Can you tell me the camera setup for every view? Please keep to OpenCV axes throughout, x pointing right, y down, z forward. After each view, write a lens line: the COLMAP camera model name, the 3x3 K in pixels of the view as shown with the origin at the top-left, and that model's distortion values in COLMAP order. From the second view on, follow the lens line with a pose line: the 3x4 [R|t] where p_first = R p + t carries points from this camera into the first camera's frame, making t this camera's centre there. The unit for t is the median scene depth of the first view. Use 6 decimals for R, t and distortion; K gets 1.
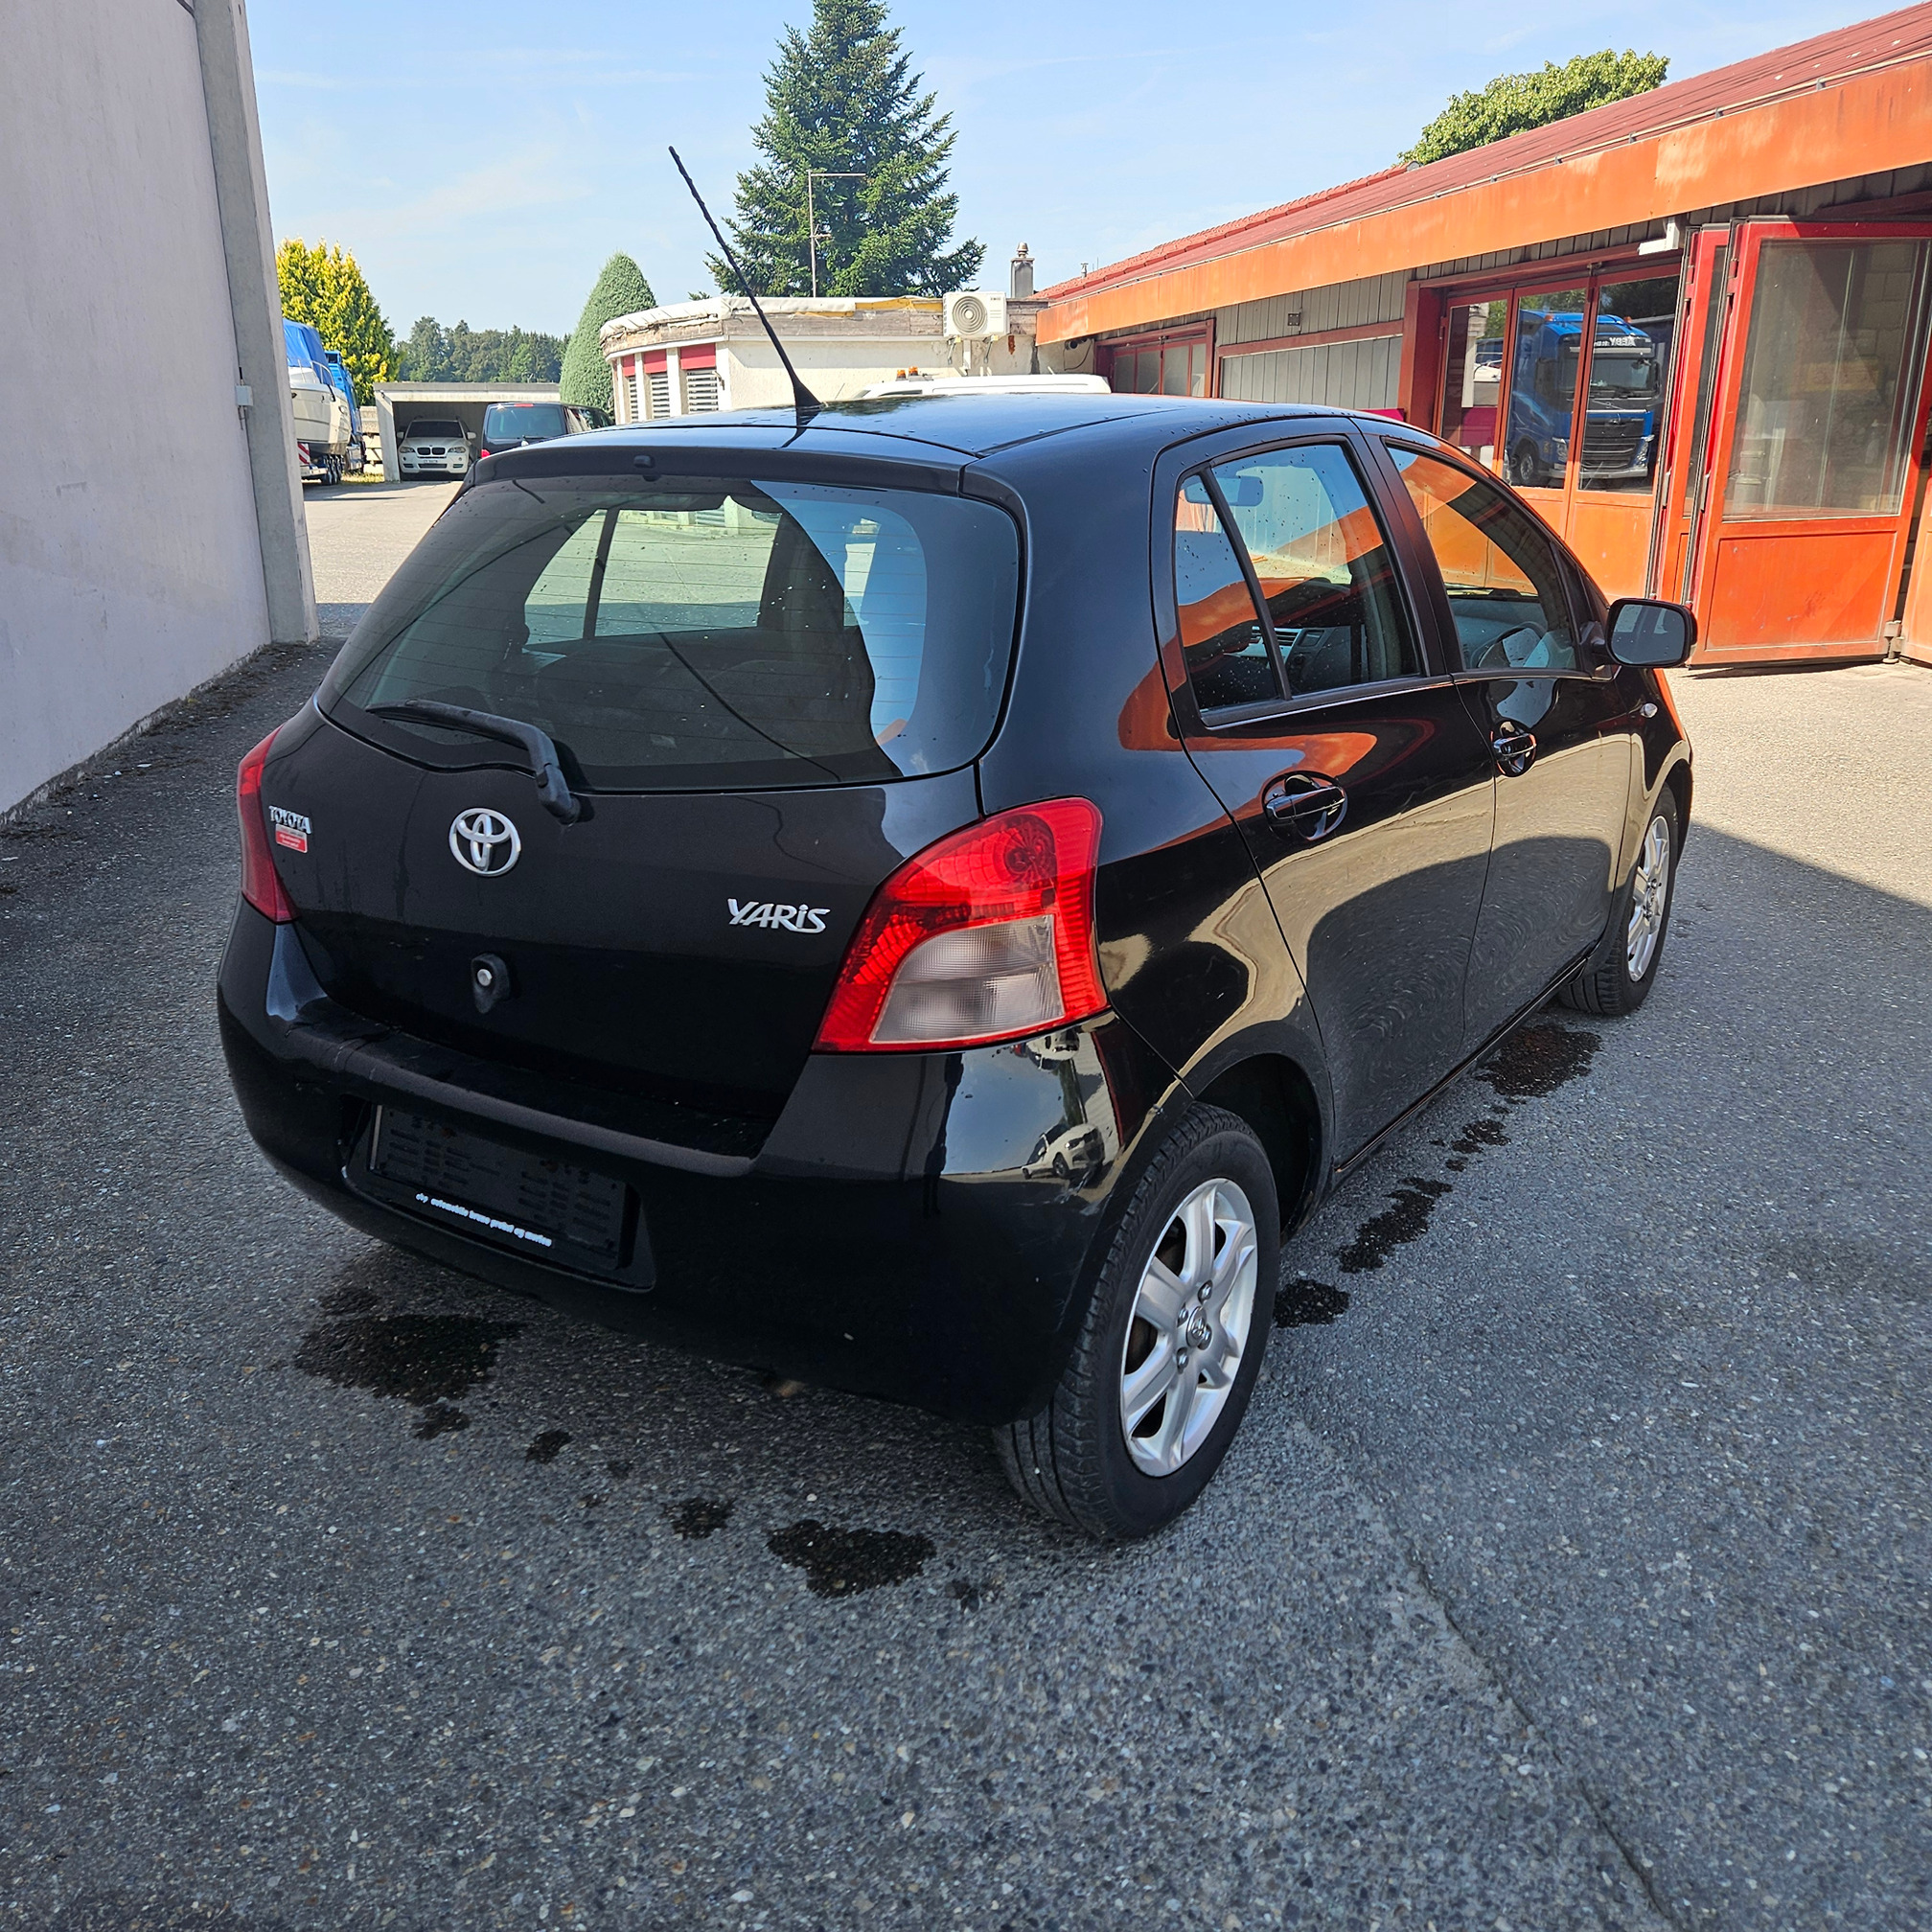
lens RADIAL K [[1711.2, 0, 957.8], [0, 1711.2, 945.5], [0, 0, 1]] dist [0.076613, -0.065139]
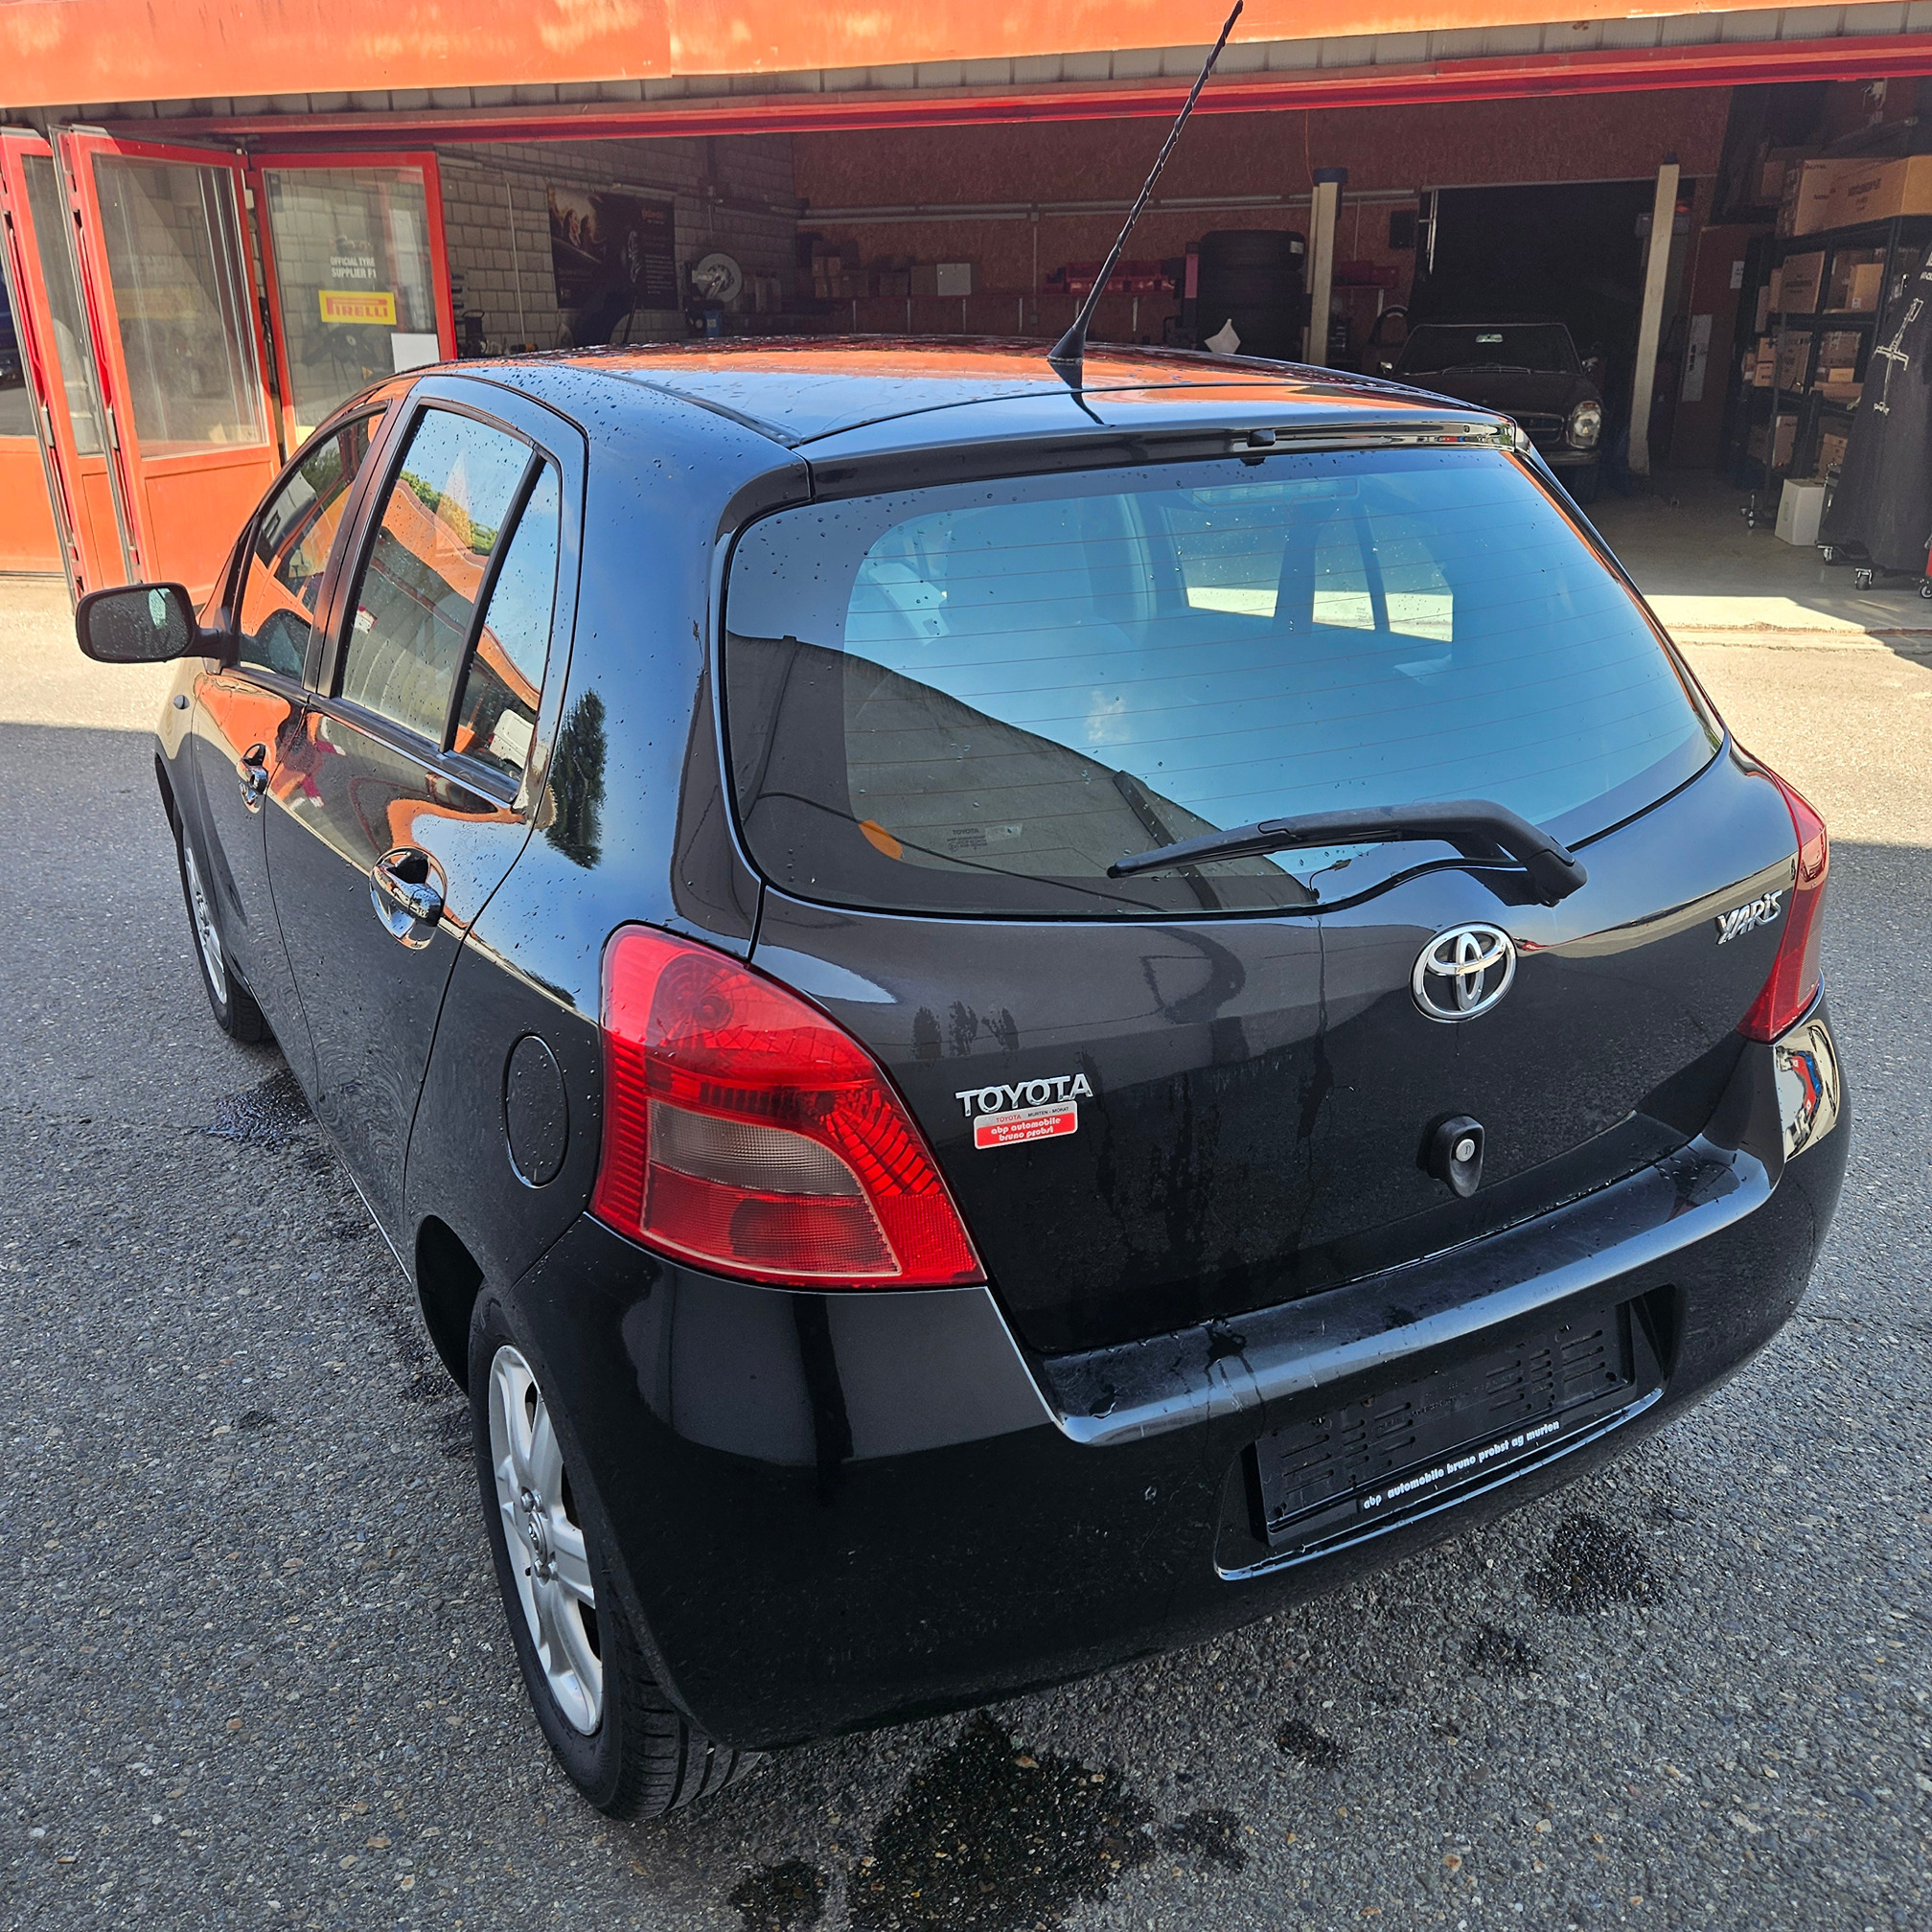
lens RADIAL K [[1711.2, 0, 957.8], [0, 1711.2, 945.5], [0, 0, 1]] dist [0.076613, -0.065139]
pose [[0.441924, -0.304364, 0.843840, -0.837248], [0.270424, 0.942121, 0.198191, -0.233060], [-0.855321, 0.140609, 0.498653, 0.697011]]
